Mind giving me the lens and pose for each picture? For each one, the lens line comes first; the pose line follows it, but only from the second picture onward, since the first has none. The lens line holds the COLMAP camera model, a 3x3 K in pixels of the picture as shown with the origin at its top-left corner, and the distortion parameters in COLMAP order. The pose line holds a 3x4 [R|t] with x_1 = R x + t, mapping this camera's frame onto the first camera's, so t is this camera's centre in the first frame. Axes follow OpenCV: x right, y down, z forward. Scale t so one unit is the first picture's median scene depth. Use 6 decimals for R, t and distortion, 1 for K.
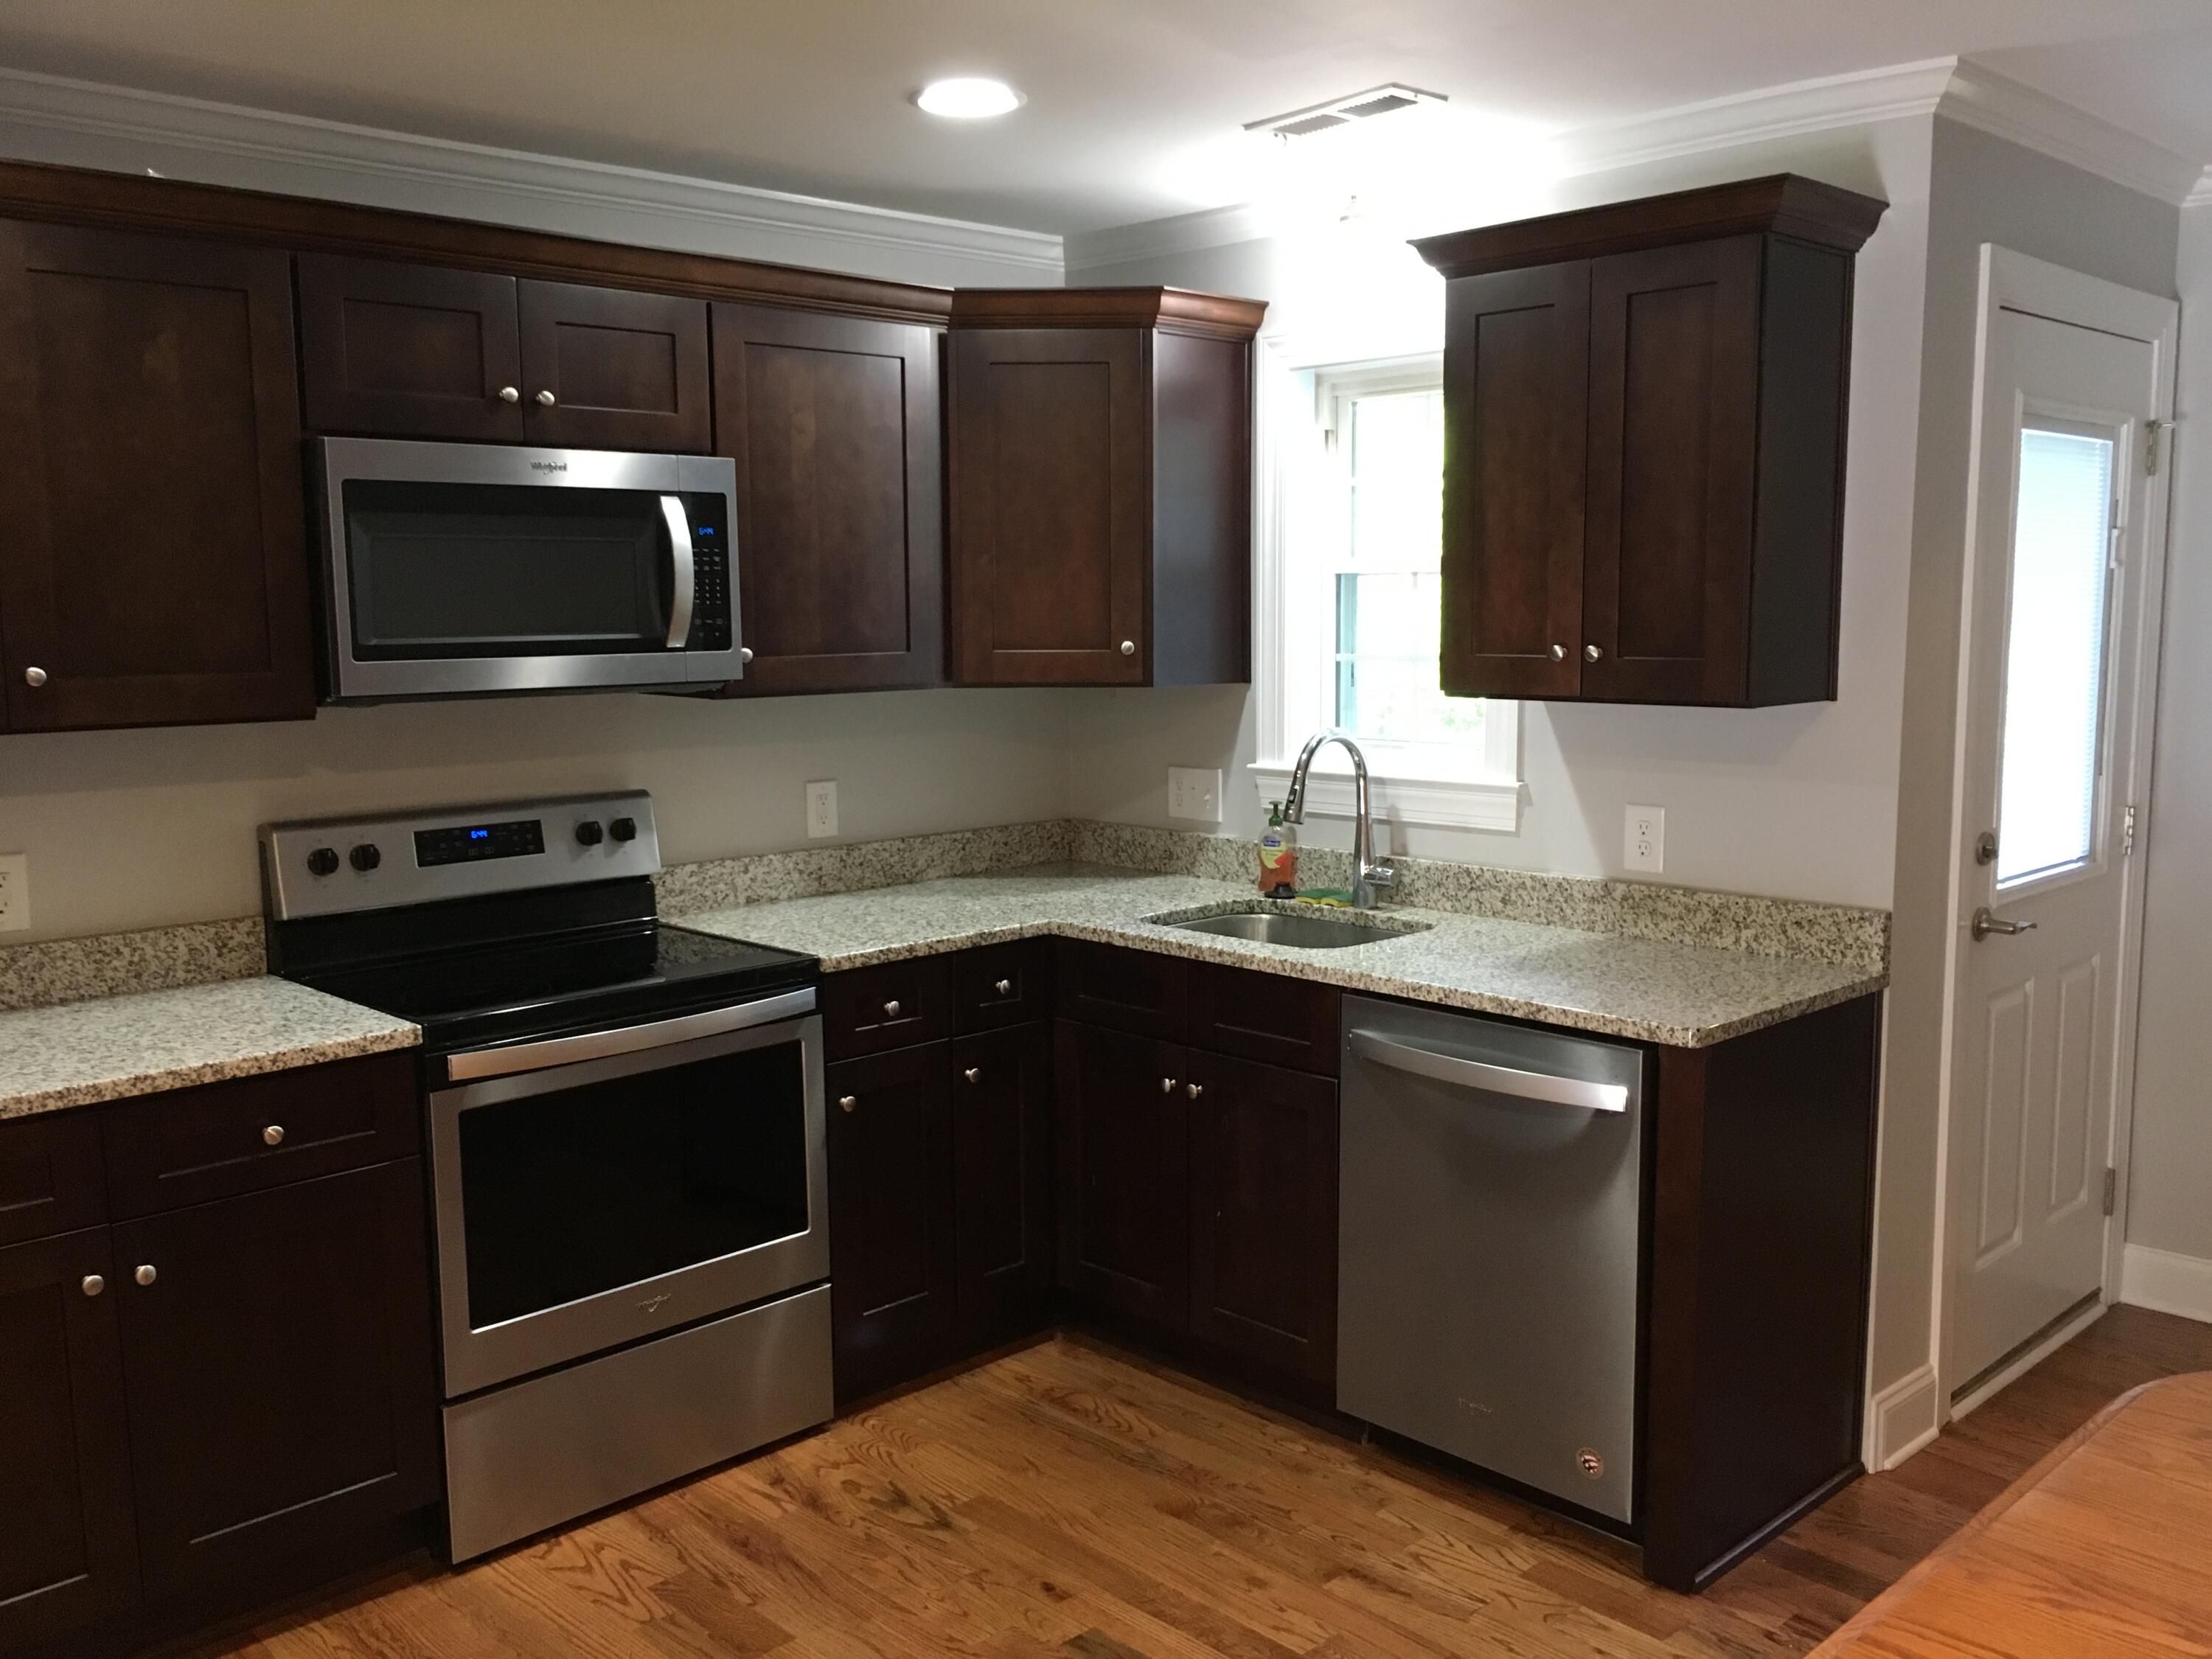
lens RADIAL K [[1883.9, 0, 1114.6], [0, 1883.9, 828.3], [0, 0, 1]] dist [0.065874, -0.096757]
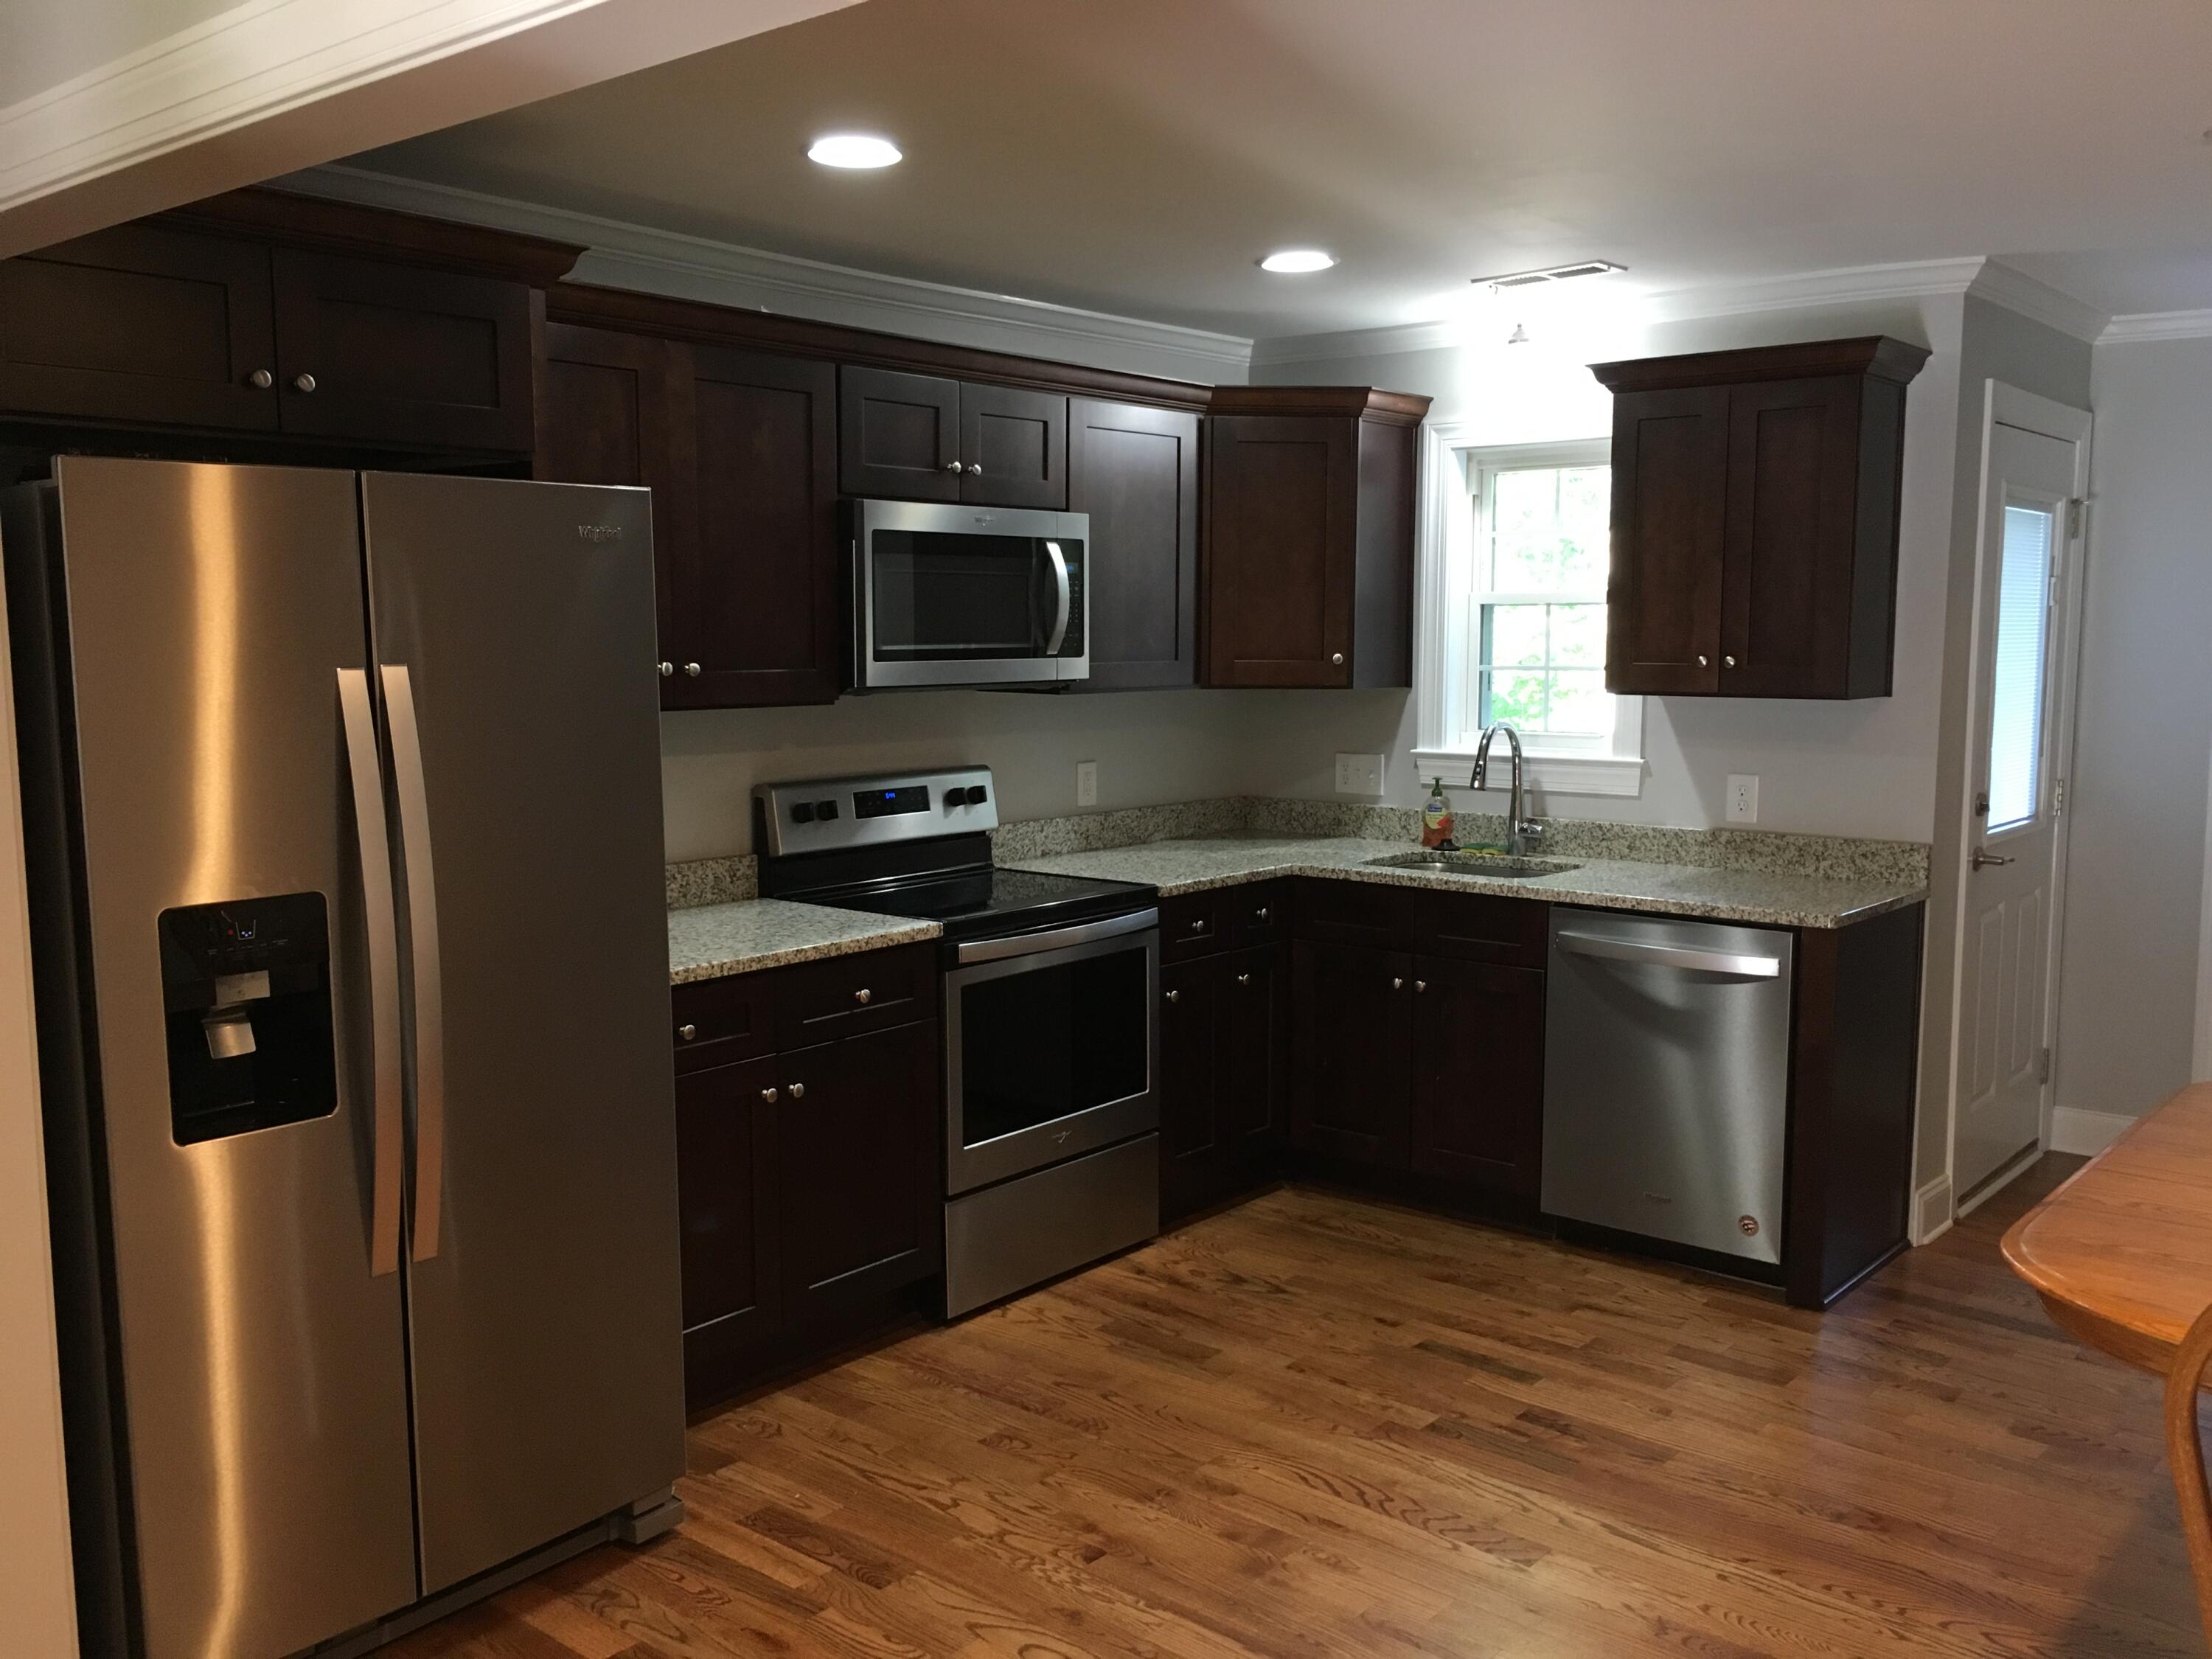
lens RADIAL K [[1883.9, 0, 1109.6], [0, 1883.9, 828.8], [0, 0, 1]] dist [0.065874, -0.096757]
pose [[0.994735, -0.001925, 0.102467, -0.327760], [0.003492, 0.999880, -0.015113, 0.048054], [-0.102425, 0.015391, 0.994622, -0.330999]]
